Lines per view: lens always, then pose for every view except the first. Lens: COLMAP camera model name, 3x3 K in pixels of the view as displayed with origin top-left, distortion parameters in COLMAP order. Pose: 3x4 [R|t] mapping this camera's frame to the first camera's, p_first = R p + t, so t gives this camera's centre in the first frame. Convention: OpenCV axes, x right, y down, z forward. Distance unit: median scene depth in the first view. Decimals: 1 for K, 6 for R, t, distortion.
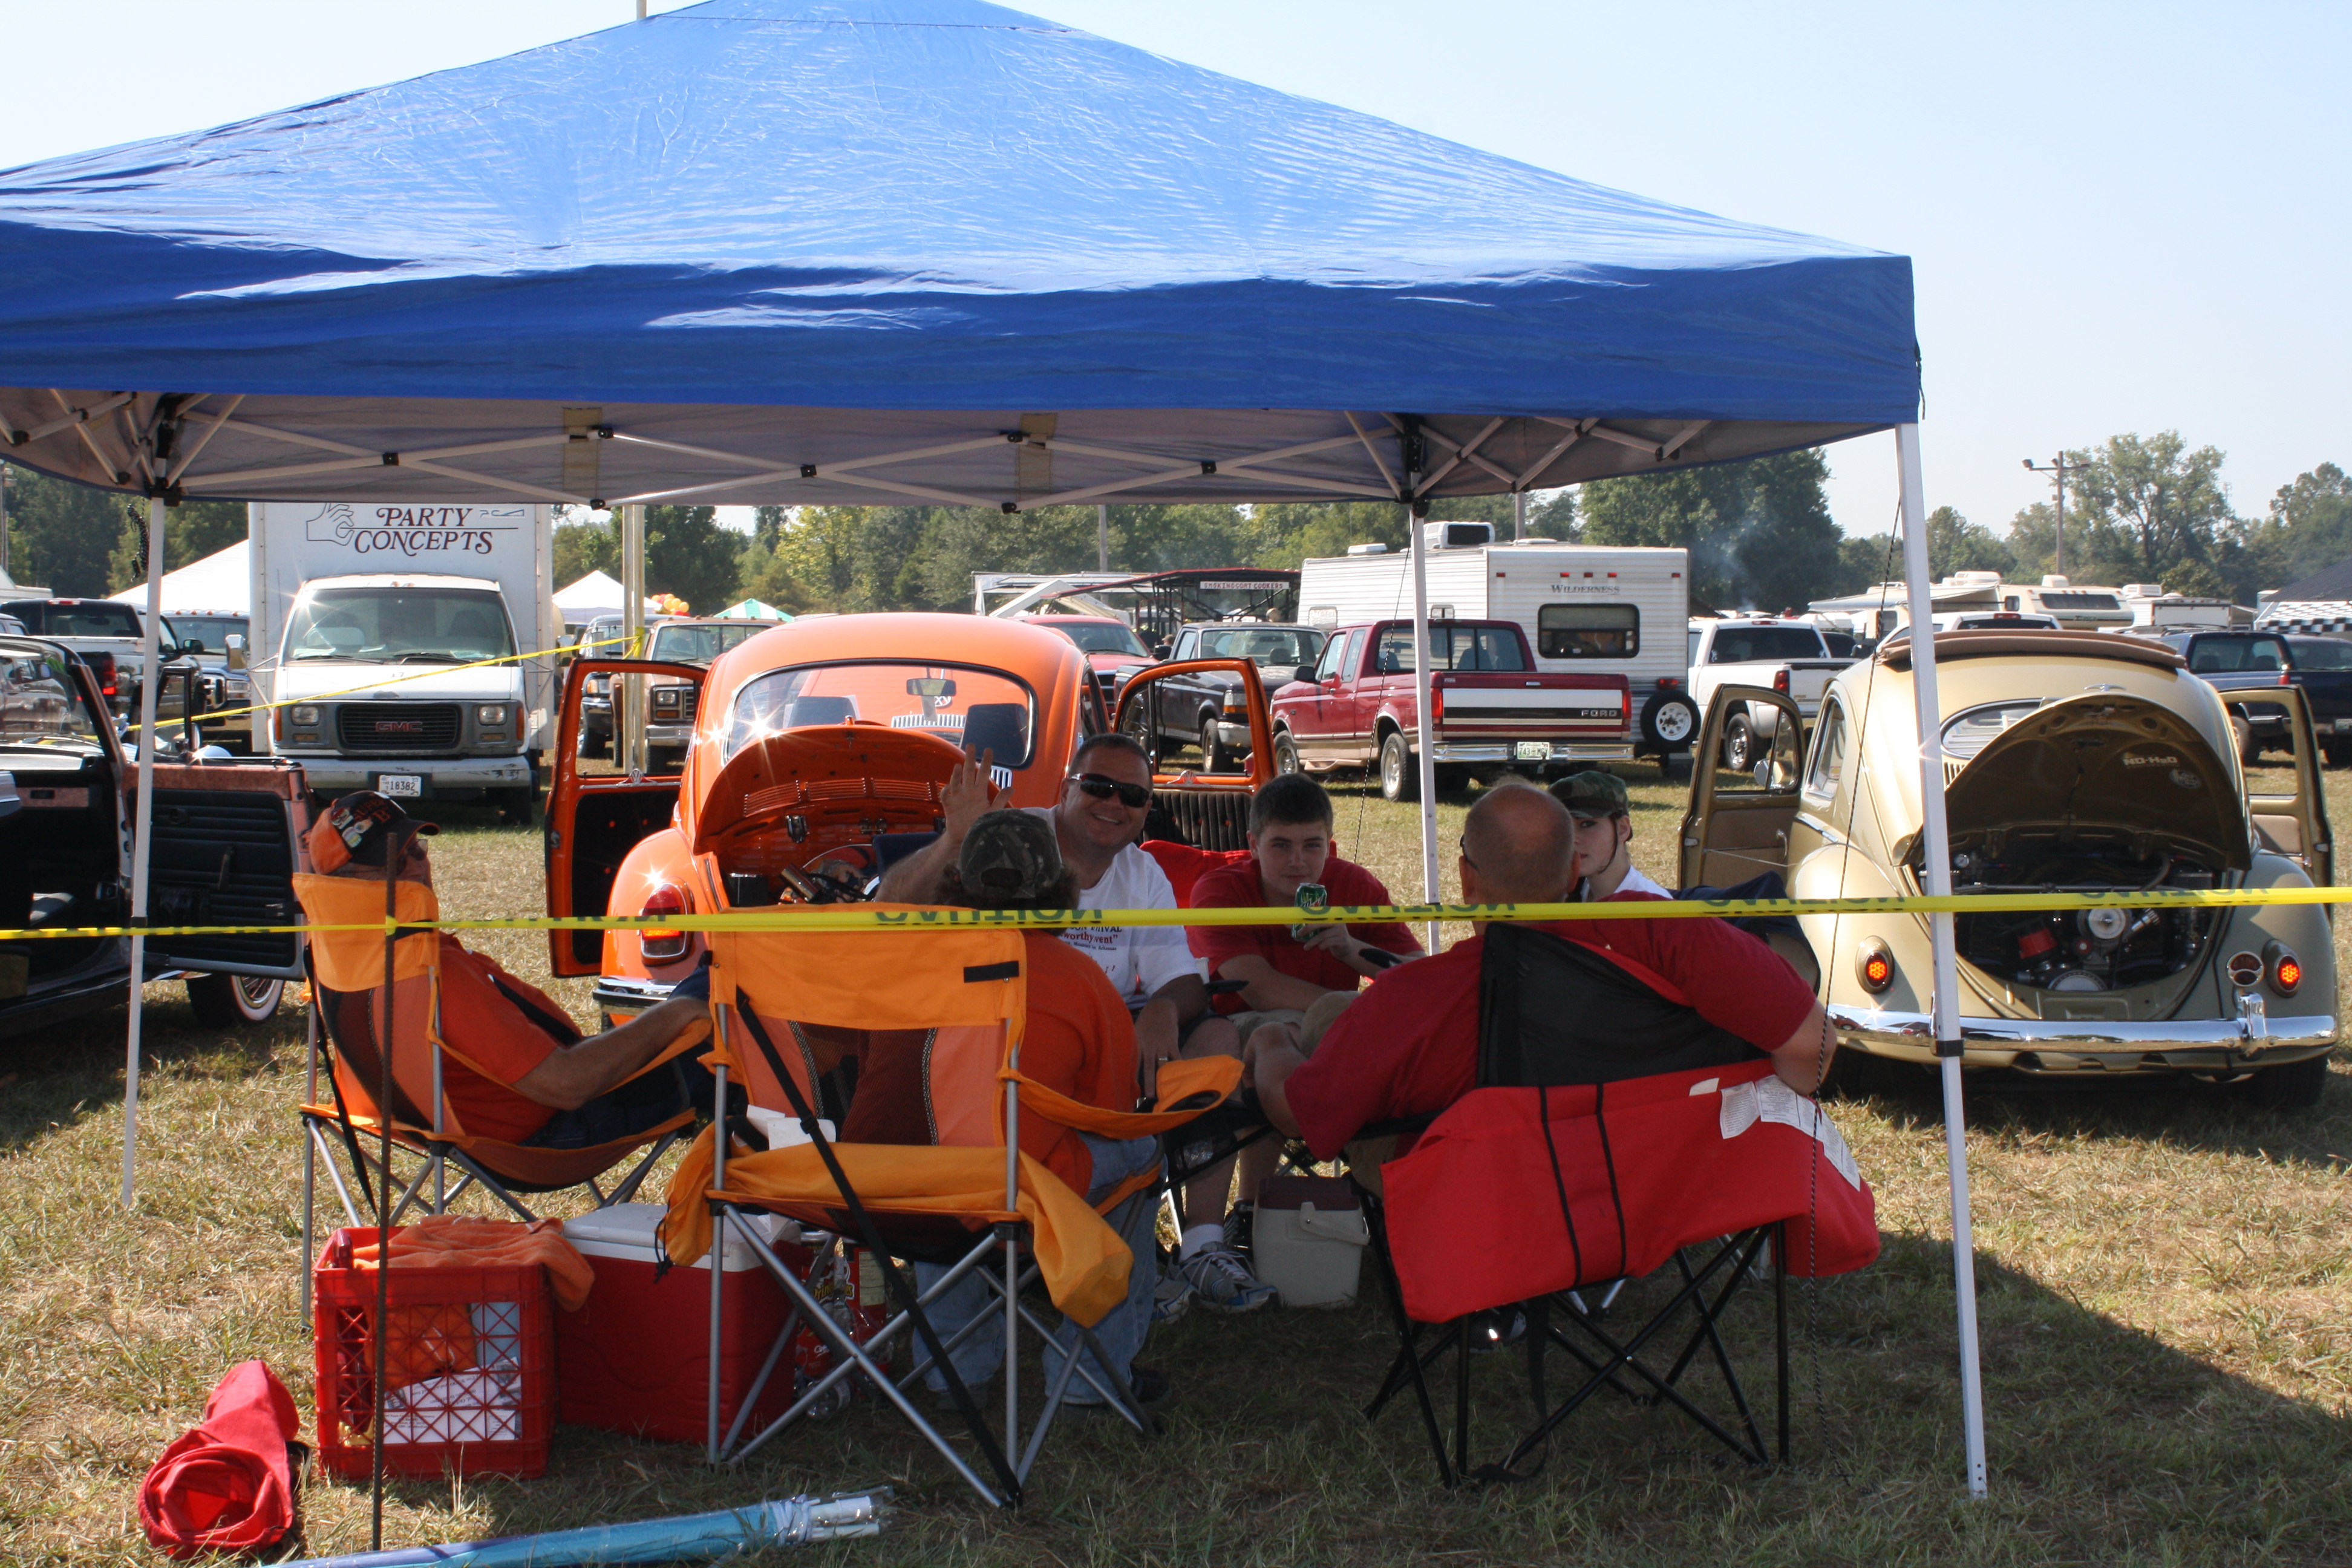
lens RADIAL K [[3174.3, 0, 1172.7], [0, 3174.3, 781.2], [0, 0, 1]] dist [-0.013484, 0.000000]
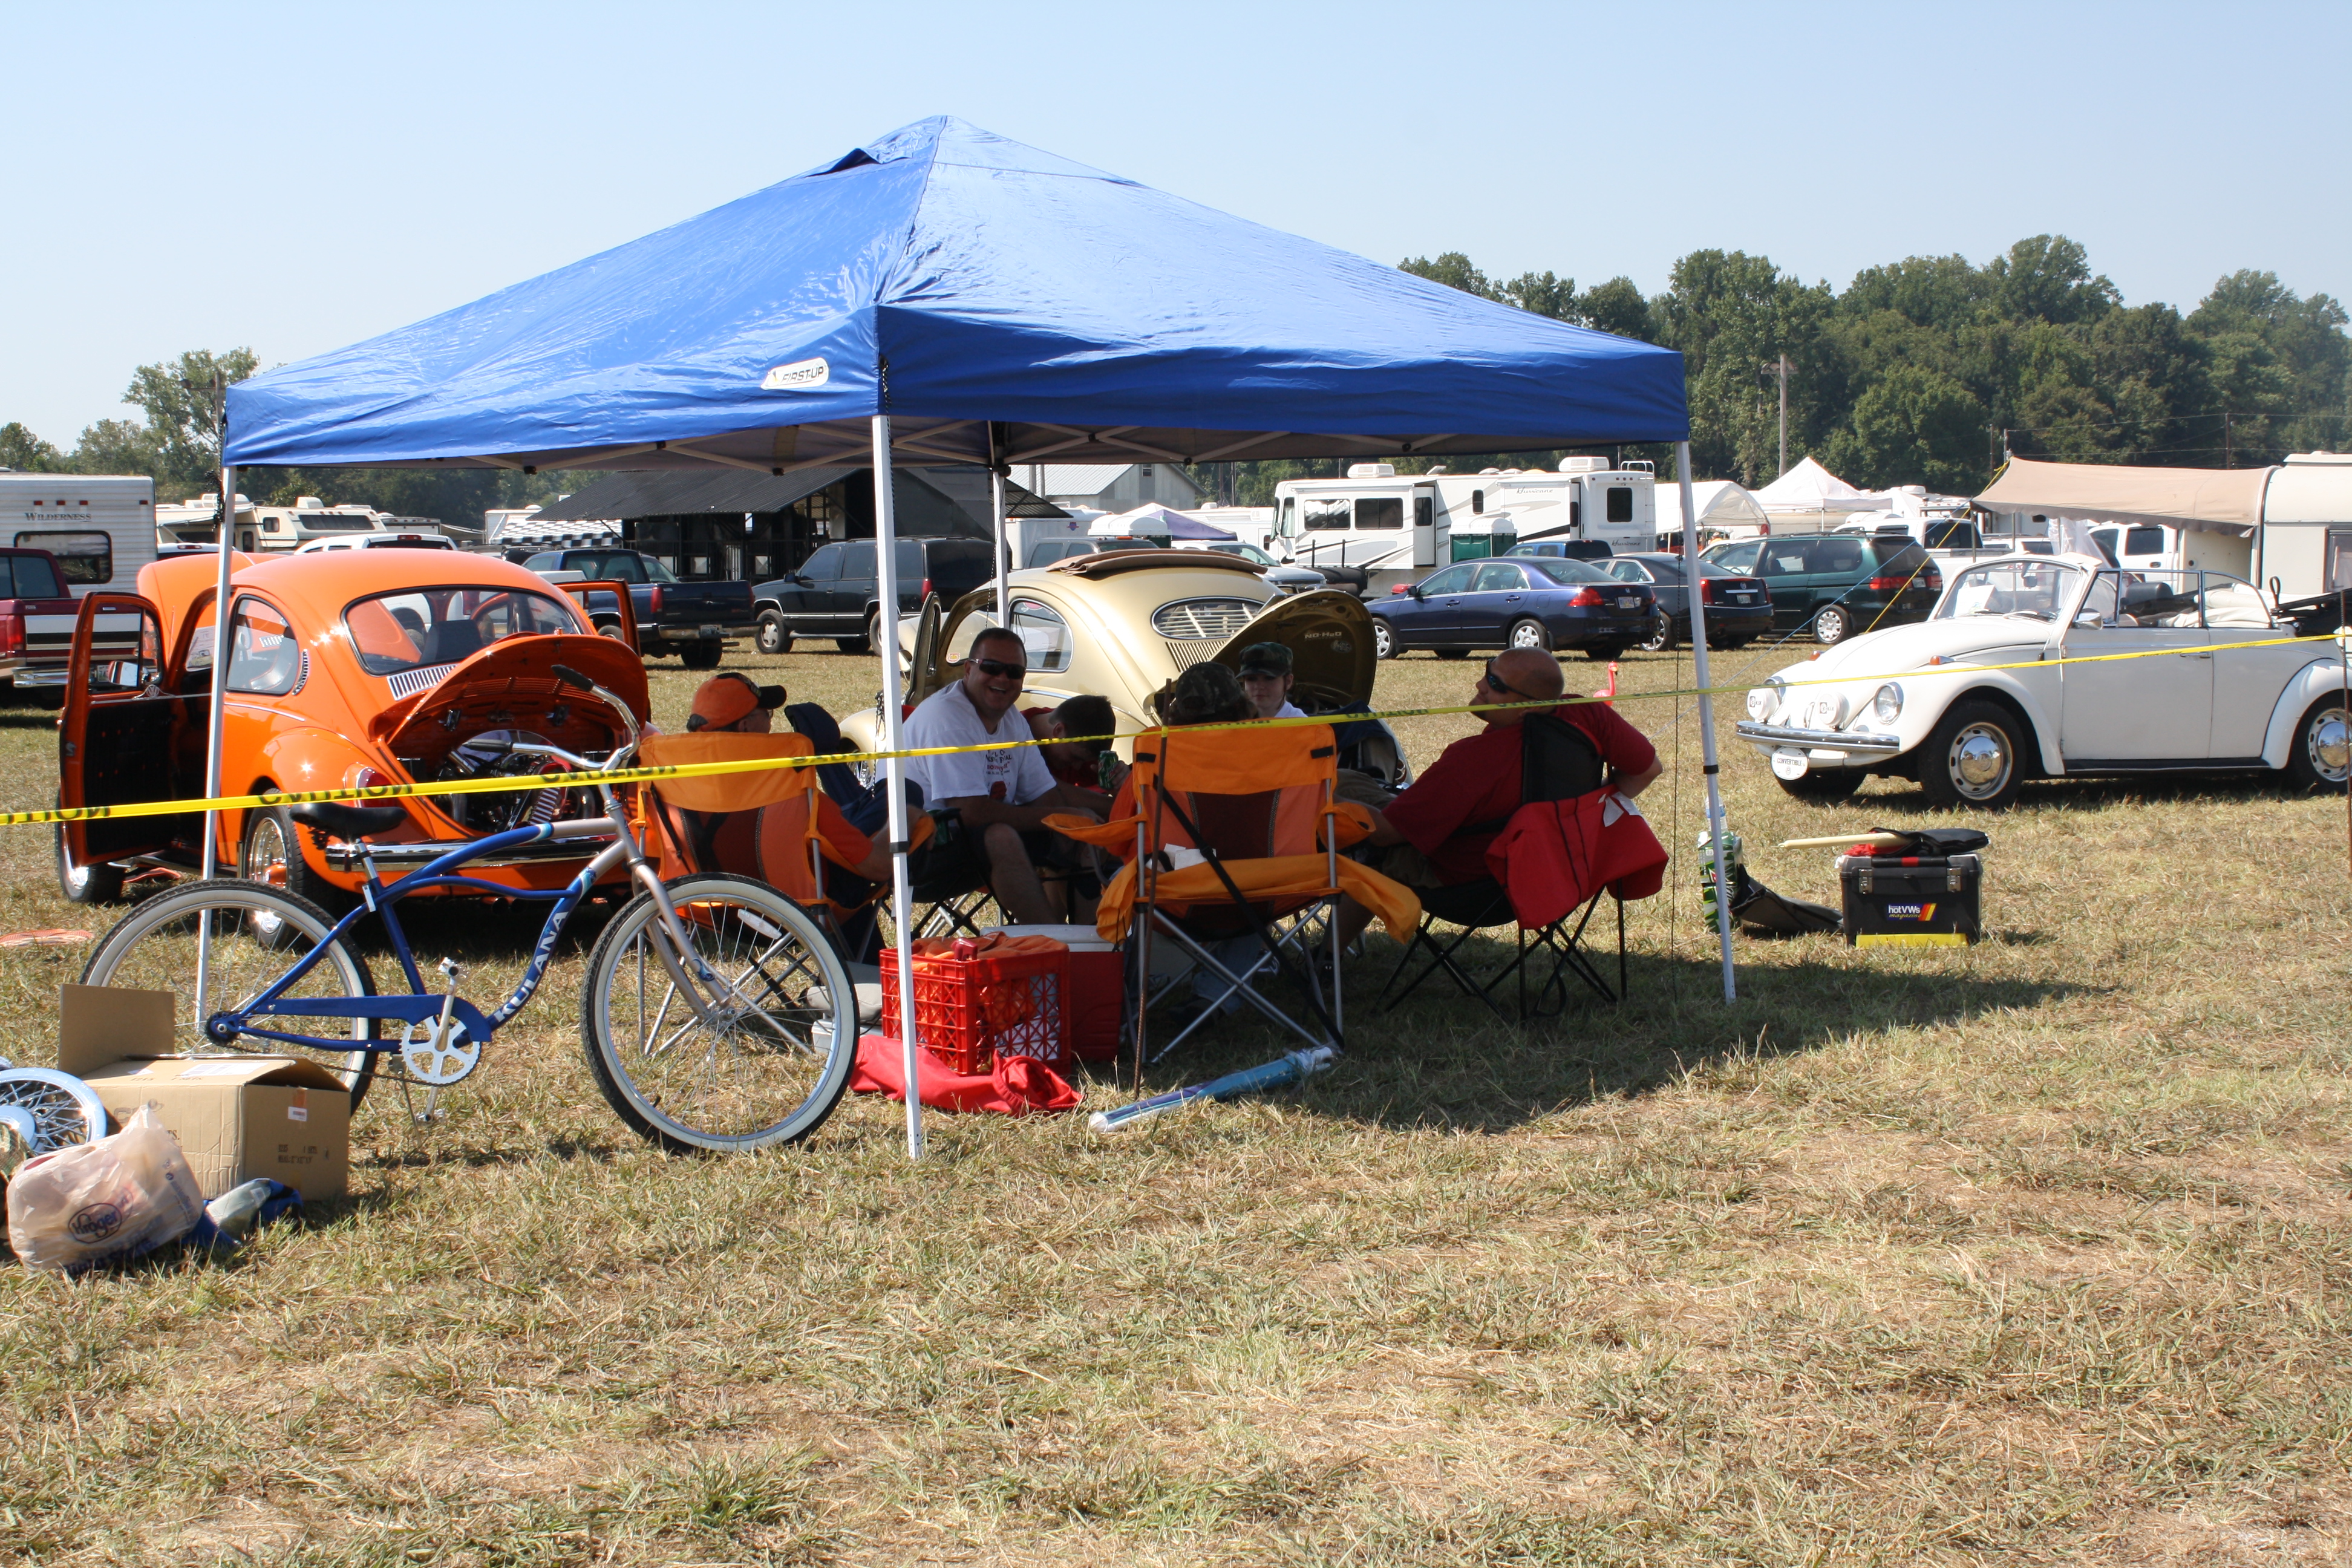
lens RADIAL K [[3303.0, 0, 1177.7], [0, 3303.0, 789.3], [0, 0, 1]] dist [0.006294, 0.000000]
pose [[0.817308, -0.057256, 0.573349, -0.120837], [0.042874, 0.998335, 0.038580, 0.000716], [-0.574603, -0.006950, 0.818402, -0.045869]]
